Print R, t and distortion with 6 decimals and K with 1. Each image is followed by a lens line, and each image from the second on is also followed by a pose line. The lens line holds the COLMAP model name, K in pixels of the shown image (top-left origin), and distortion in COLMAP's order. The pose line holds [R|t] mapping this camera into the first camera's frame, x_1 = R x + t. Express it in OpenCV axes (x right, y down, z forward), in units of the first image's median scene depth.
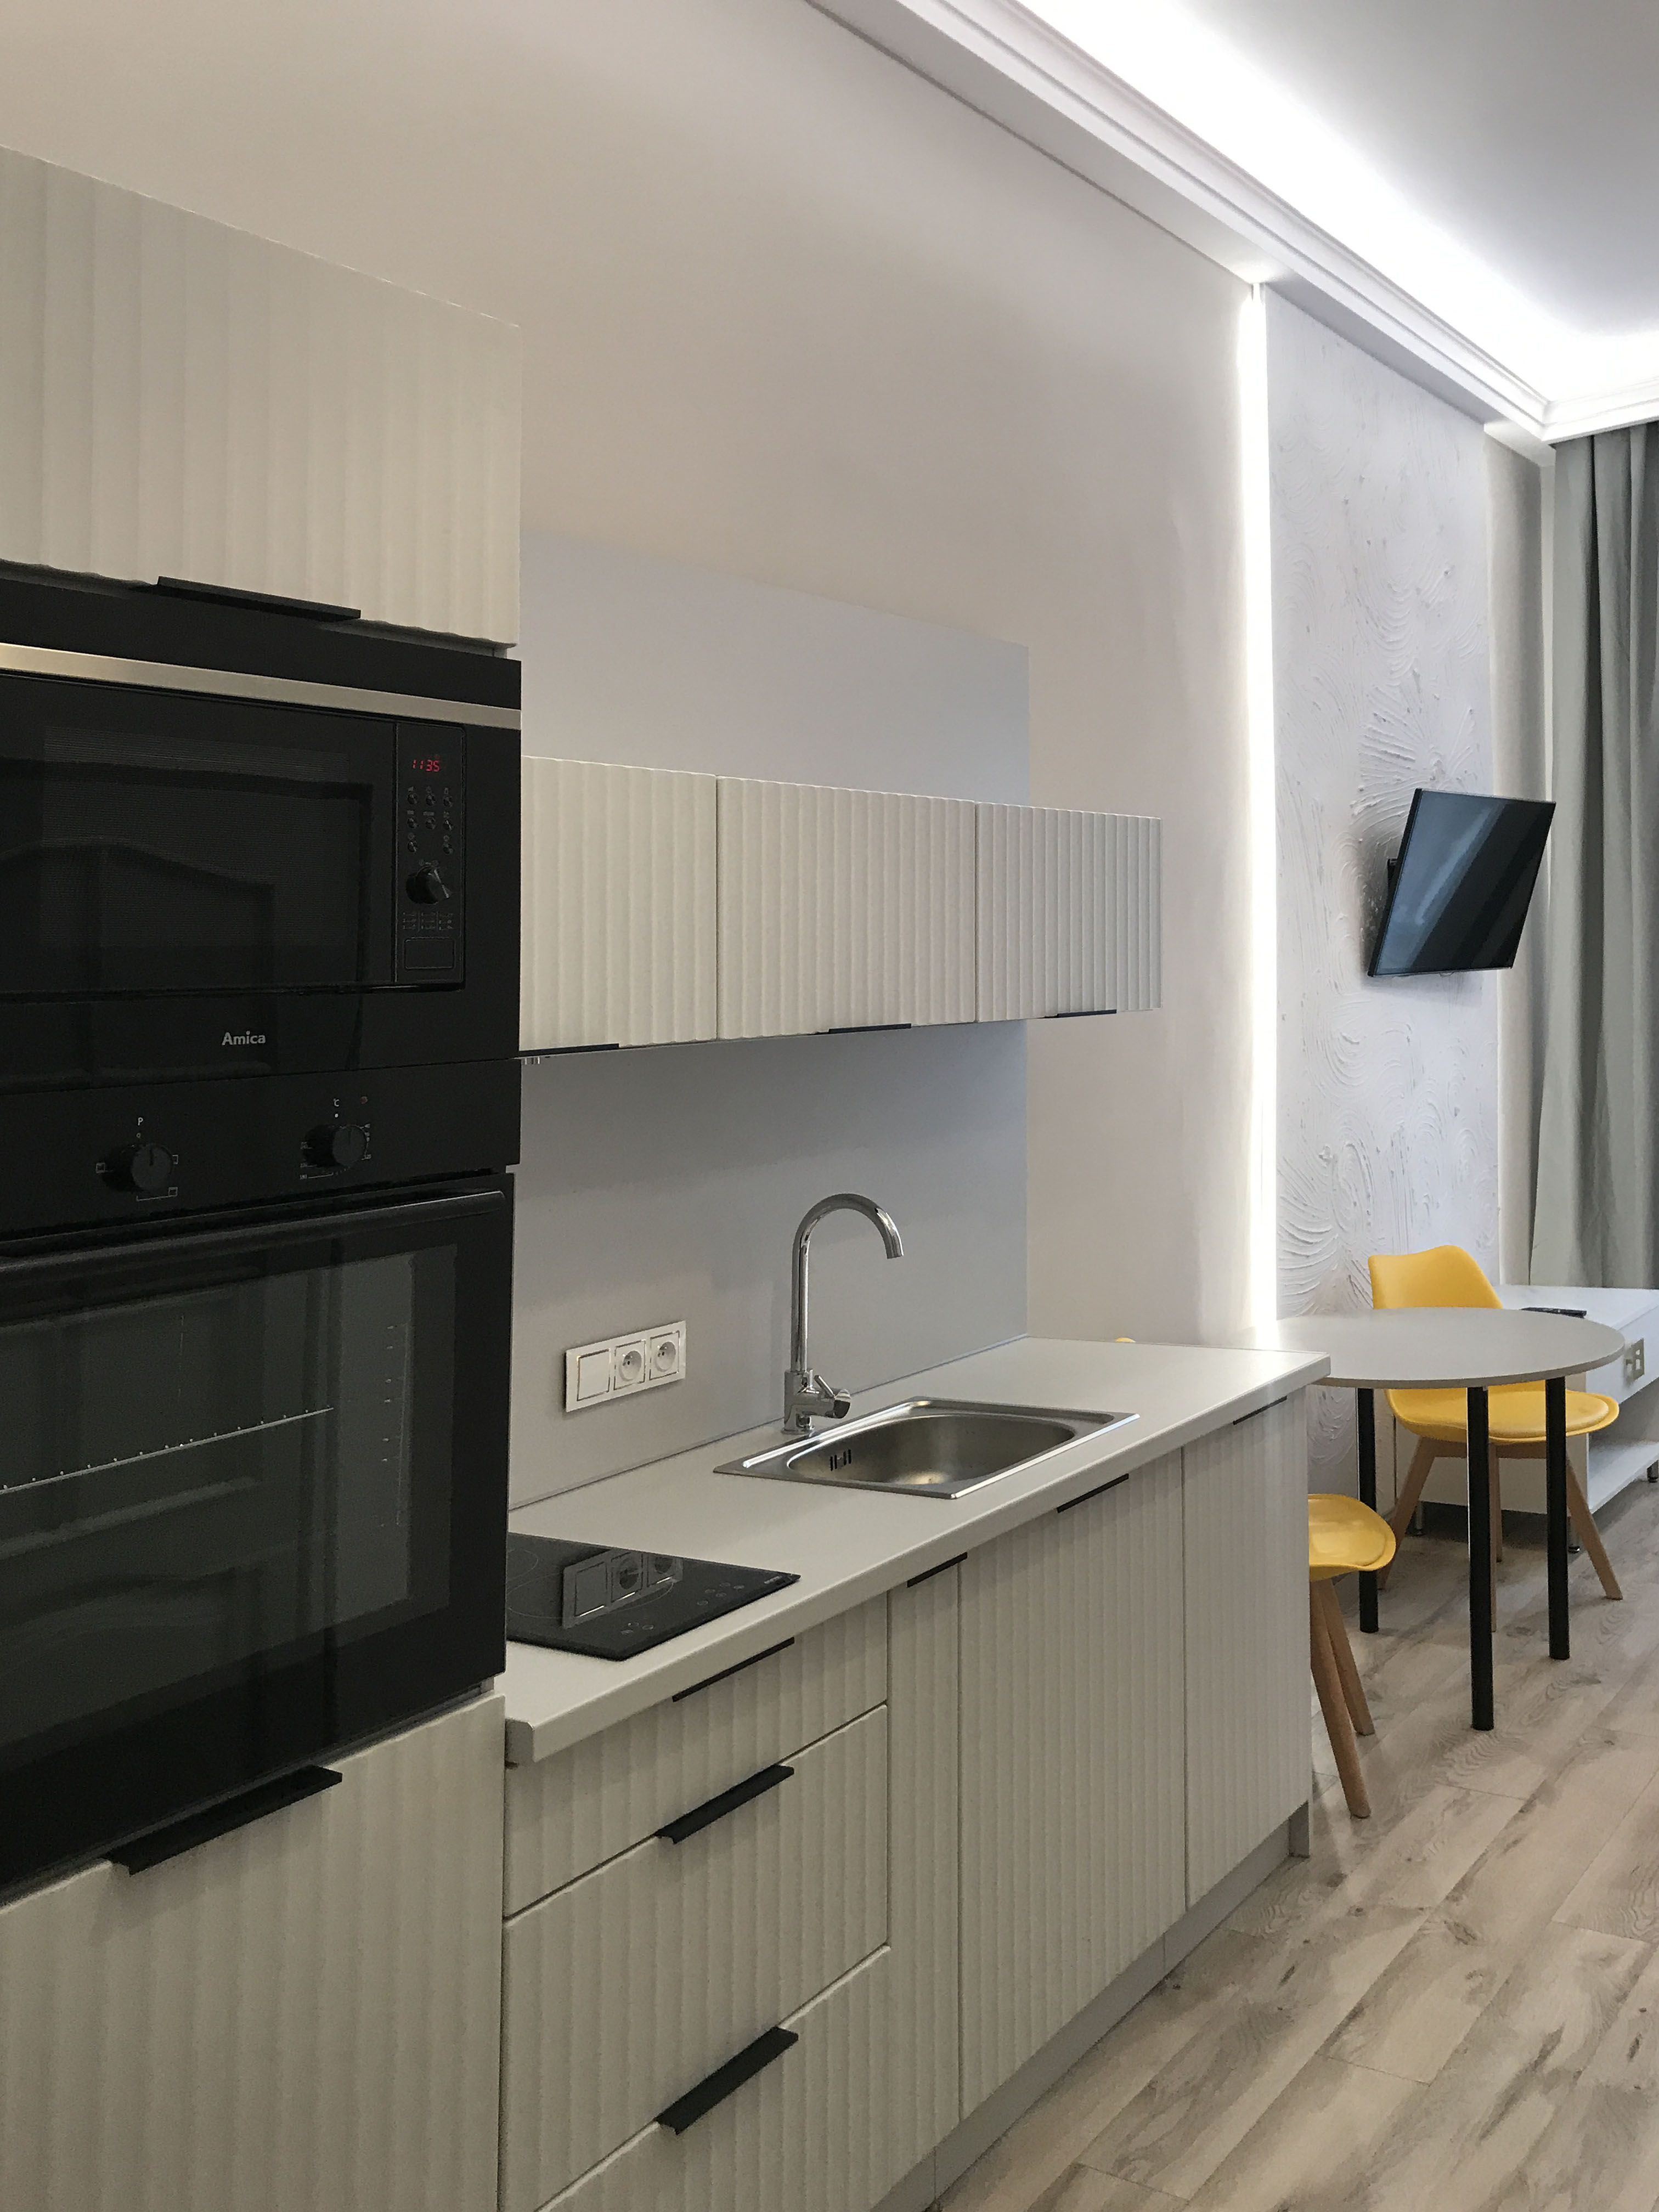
lens RADIAL K [[1942.7, 0, 883.9], [0, 1942.7, 1034.3], [0, 0, 1]] dist [0.003298, 0.004284]
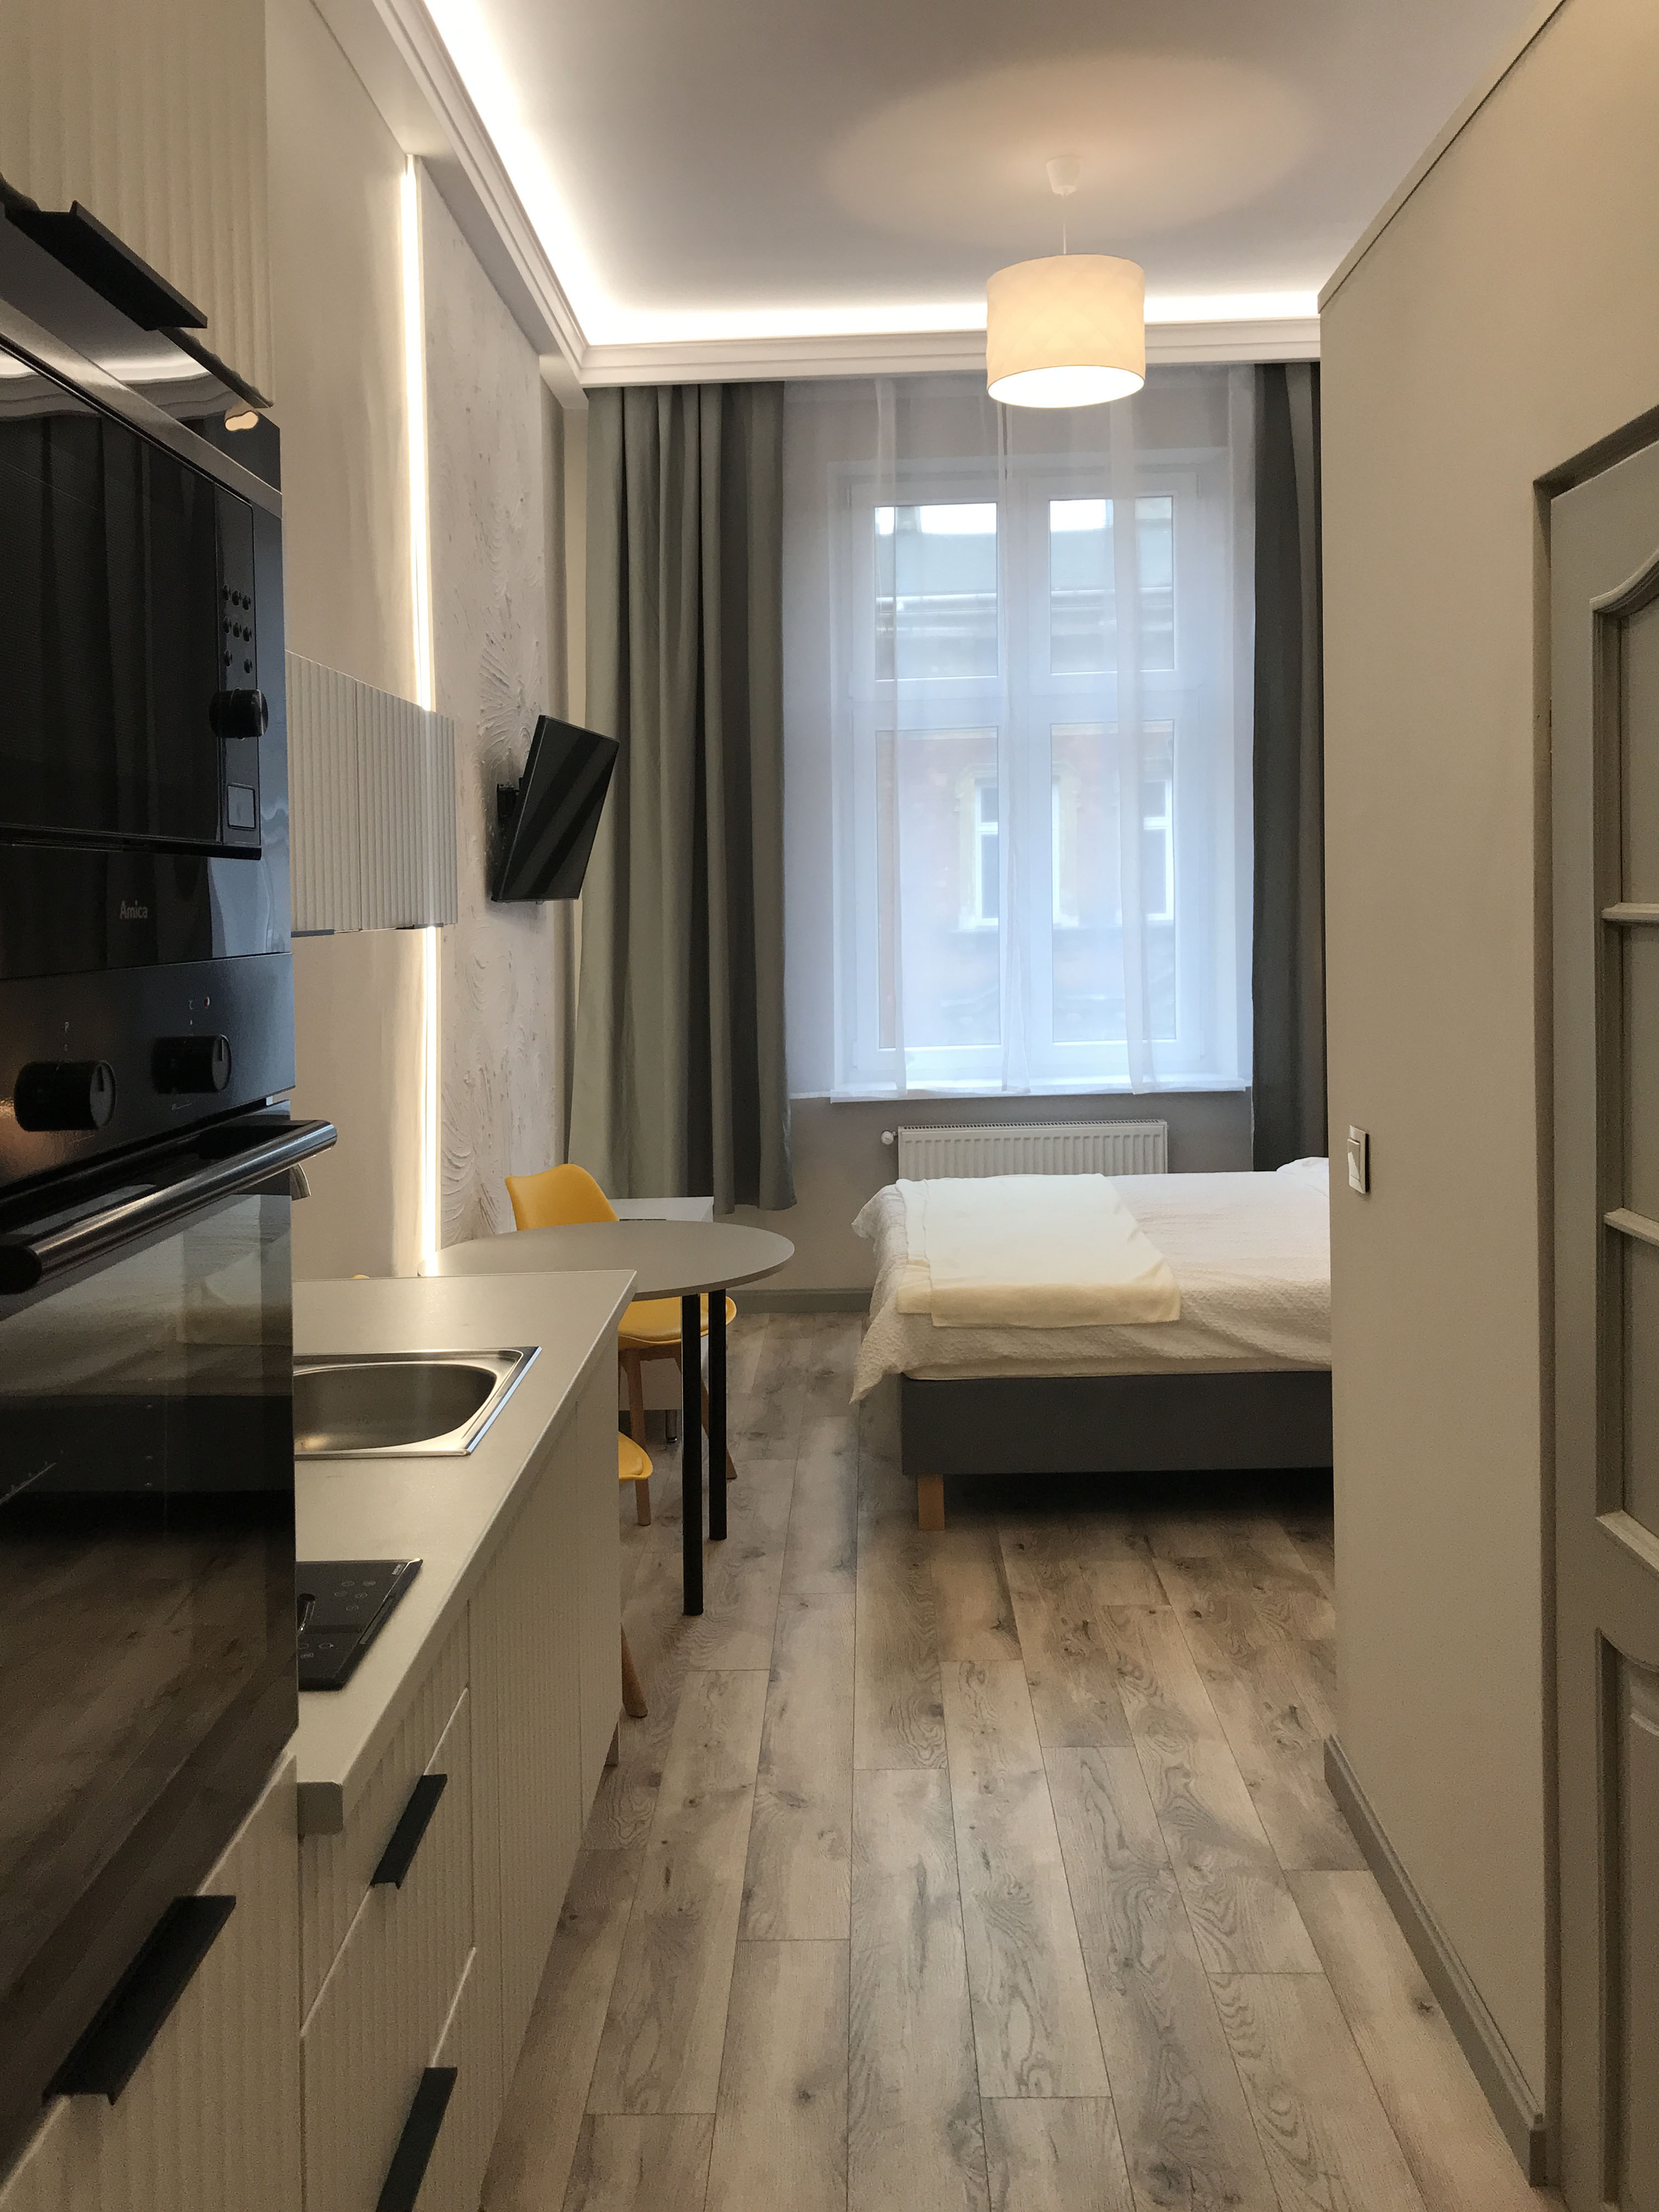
lens RADIAL K [[1902.4, 0, 829.5], [0, 1902.4, 1106.0], [0, 0, 1]] dist [0.004094, -0.004081]
pose [[0.829998, -0.025362, 0.557190, -0.248405], [-0.015011, 0.997588, 0.067769, 0.010662], [-0.557564, -0.064612, 0.827615, 0.142329]]
